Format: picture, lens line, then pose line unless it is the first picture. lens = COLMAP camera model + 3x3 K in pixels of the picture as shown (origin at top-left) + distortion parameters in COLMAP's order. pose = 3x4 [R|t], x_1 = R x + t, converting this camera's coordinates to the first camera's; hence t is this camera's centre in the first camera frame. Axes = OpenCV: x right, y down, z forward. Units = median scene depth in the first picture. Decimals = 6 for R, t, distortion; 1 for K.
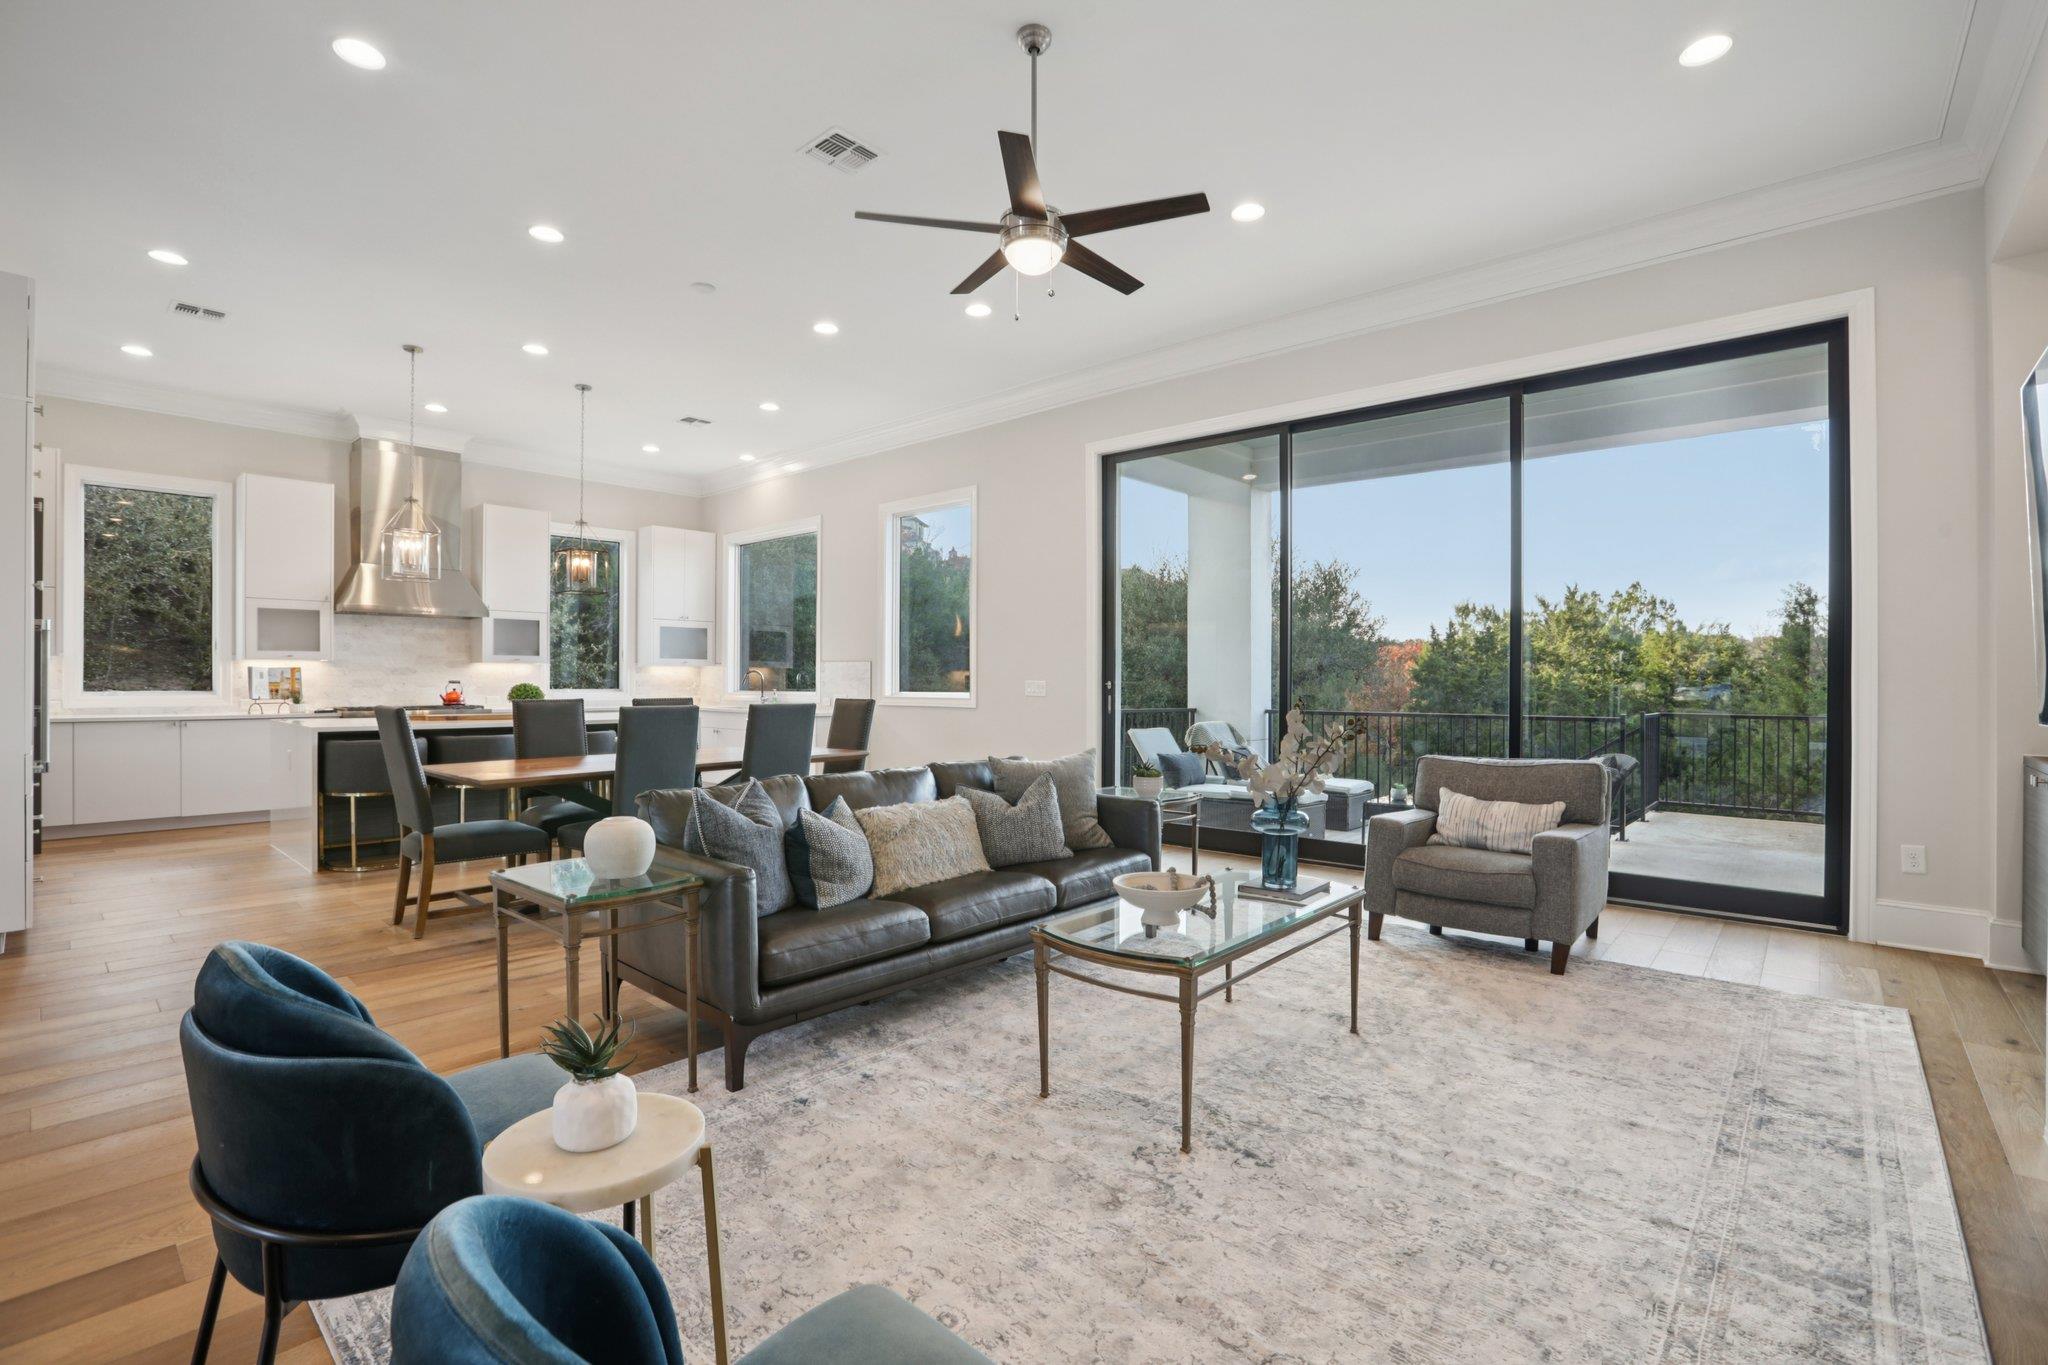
lens RADIAL K [[922.6, 0, 1041.4], [0, 922.6, 677.7], [0, 0, 1]] dist [-0.037055, 0.008127]
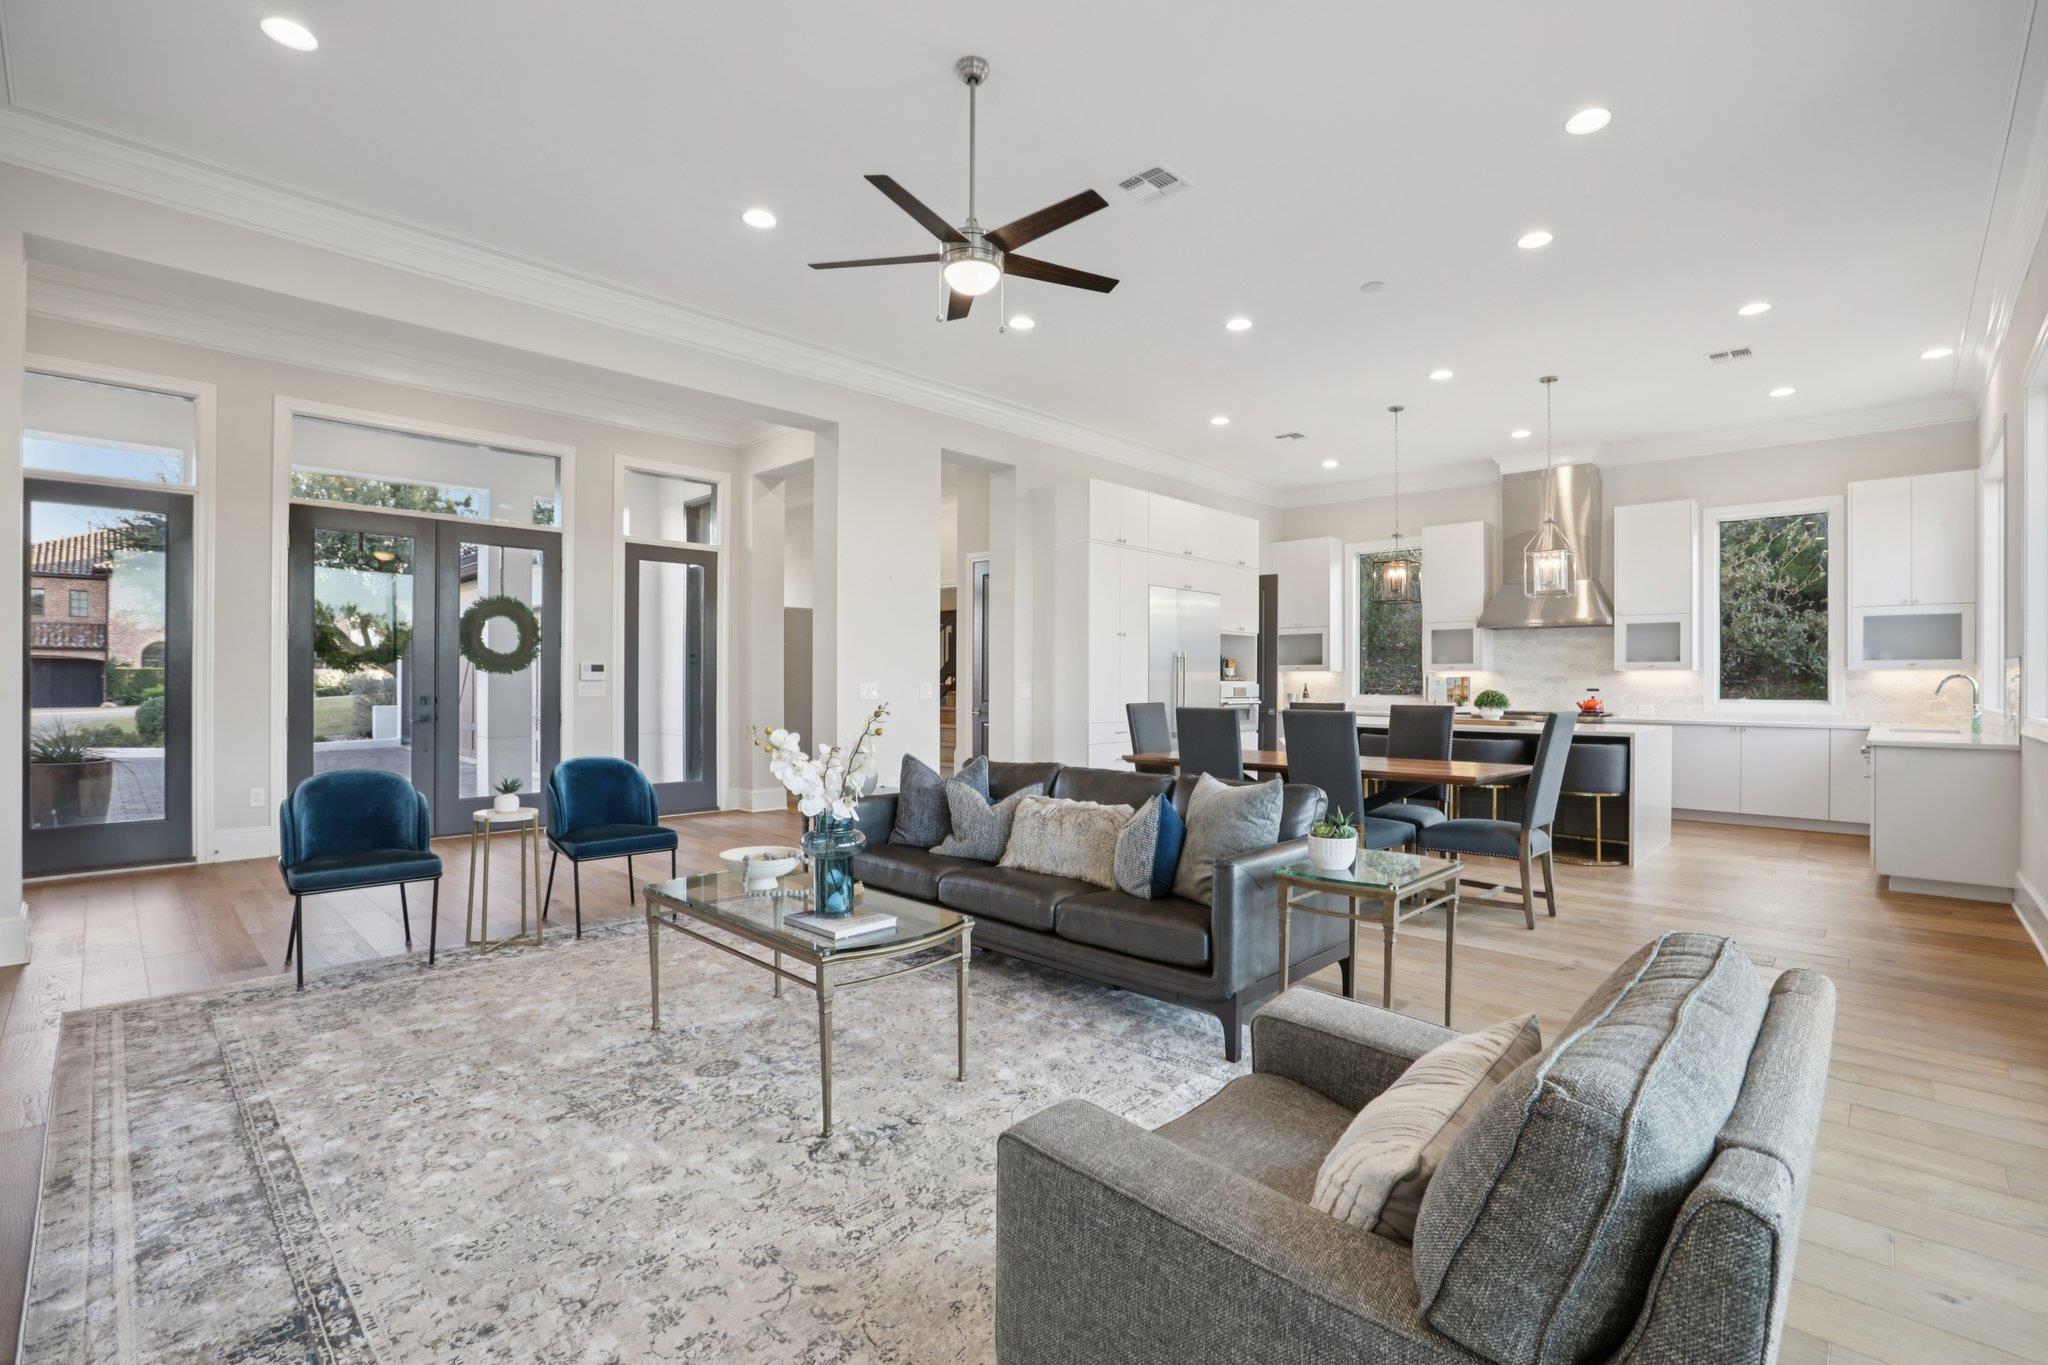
lens RADIAL K [[922.6, 0, 1030.9], [0, 922.6, 679.9], [0, 0, 1]] dist [-0.037055, 0.008127]
pose [[-0.029857, -0.004967, -0.999542, 0.414689], [-0.004542, 0.999978, -0.004834, 0.001468], [0.999544, 0.004395, -0.029879, 0.444090]]
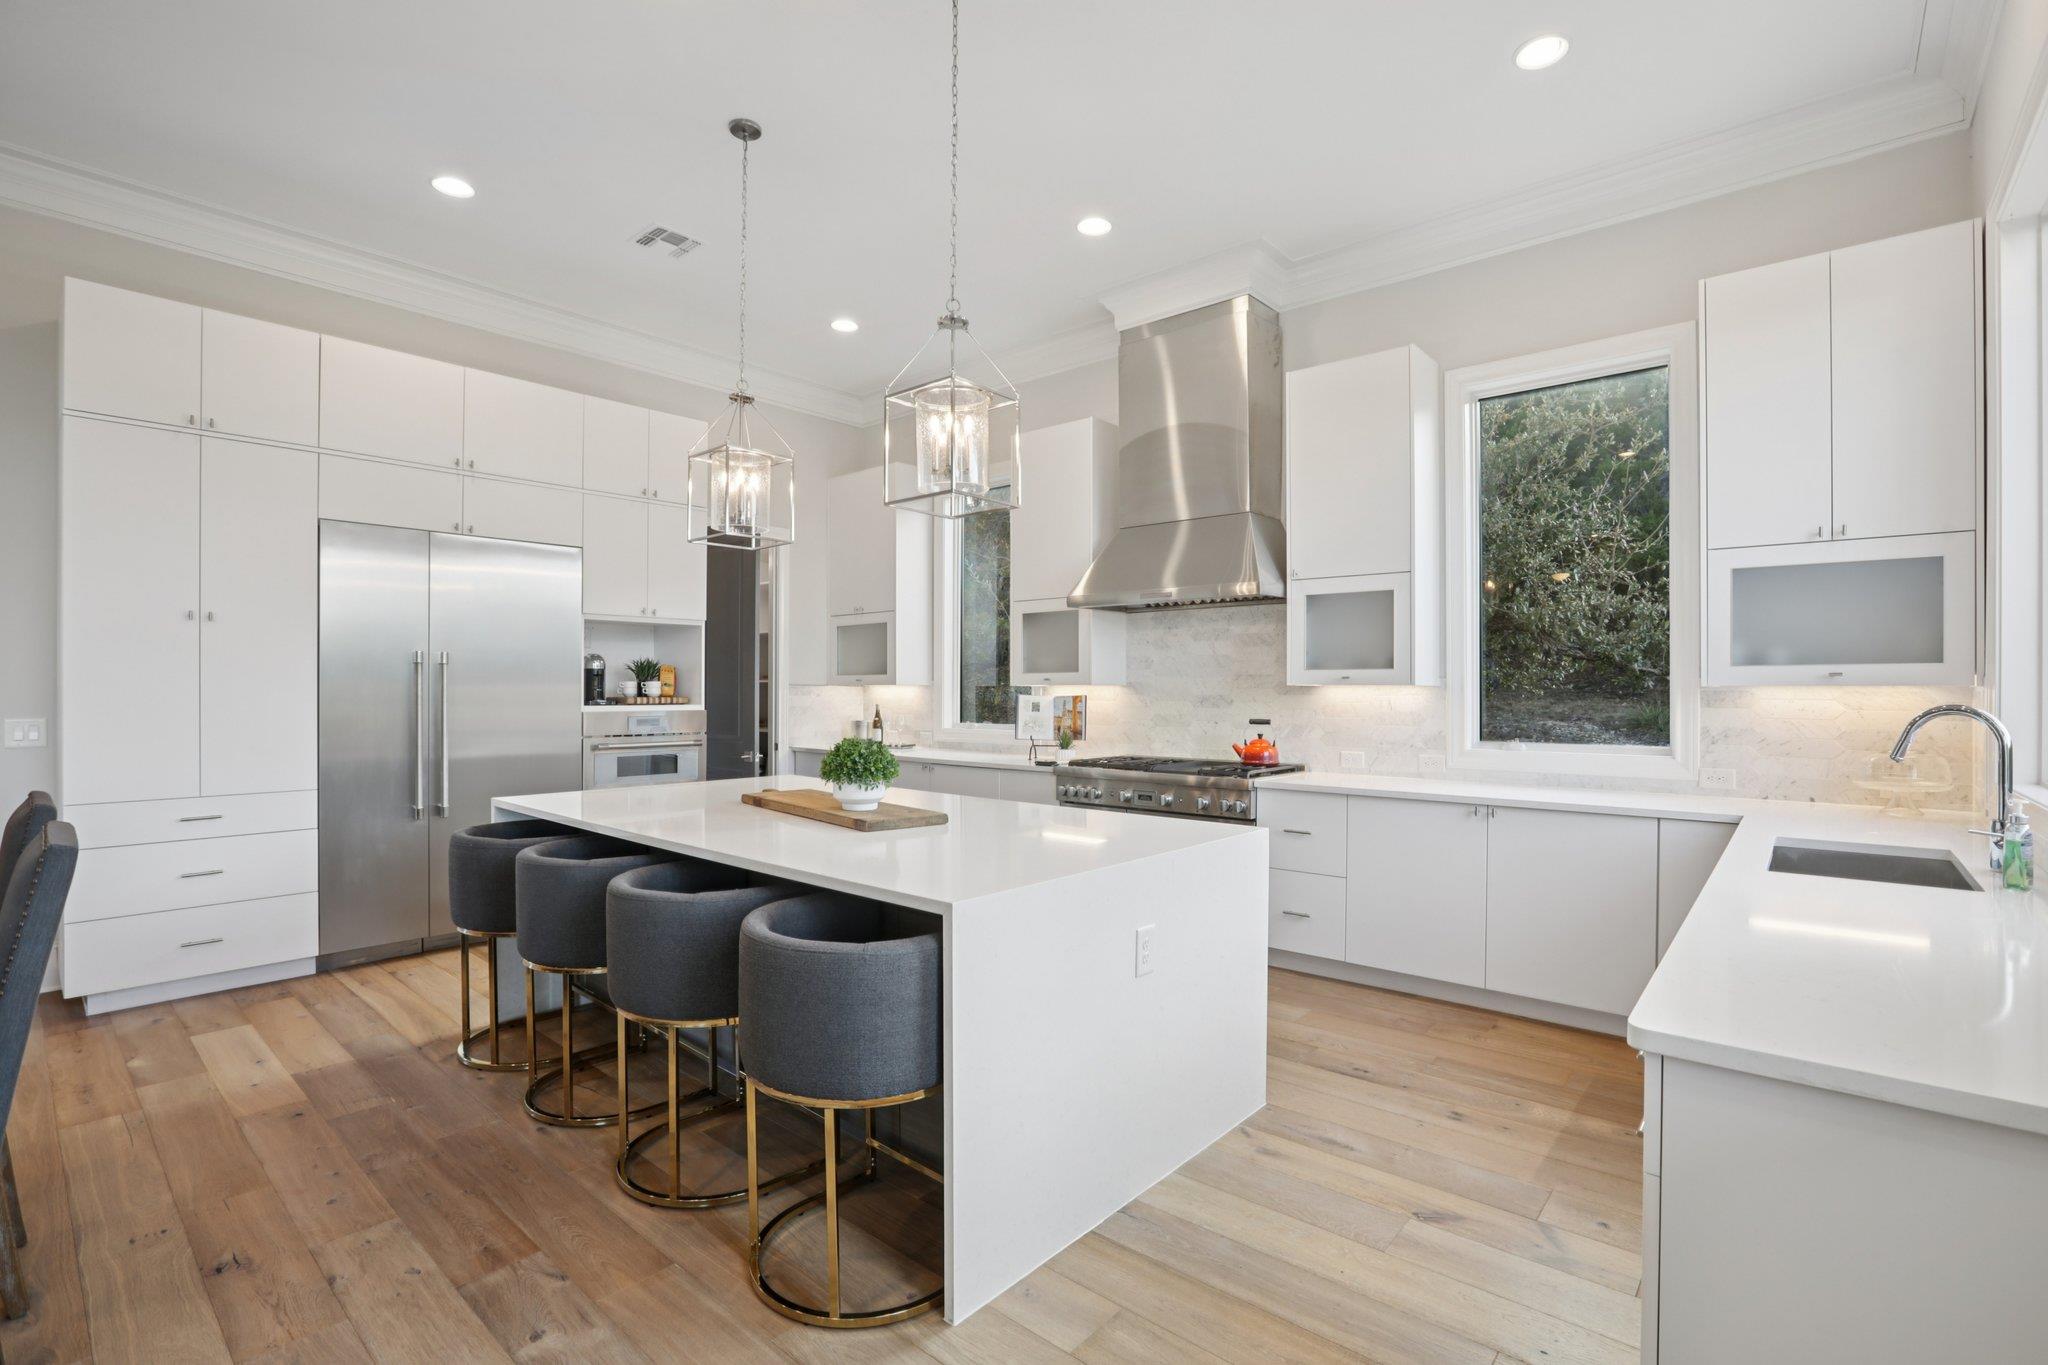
lens RADIAL K [[922.6, 0, 1038.1], [0, 922.6, 688.2], [0, 0, 1]] dist [-0.037055, 0.008127]
pose [[0.014279, -0.001866, -0.999896, -0.112132], [-0.000591, 0.999998, -0.001875, -0.015202], [0.999898, 0.000618, 0.014278, 0.937913]]
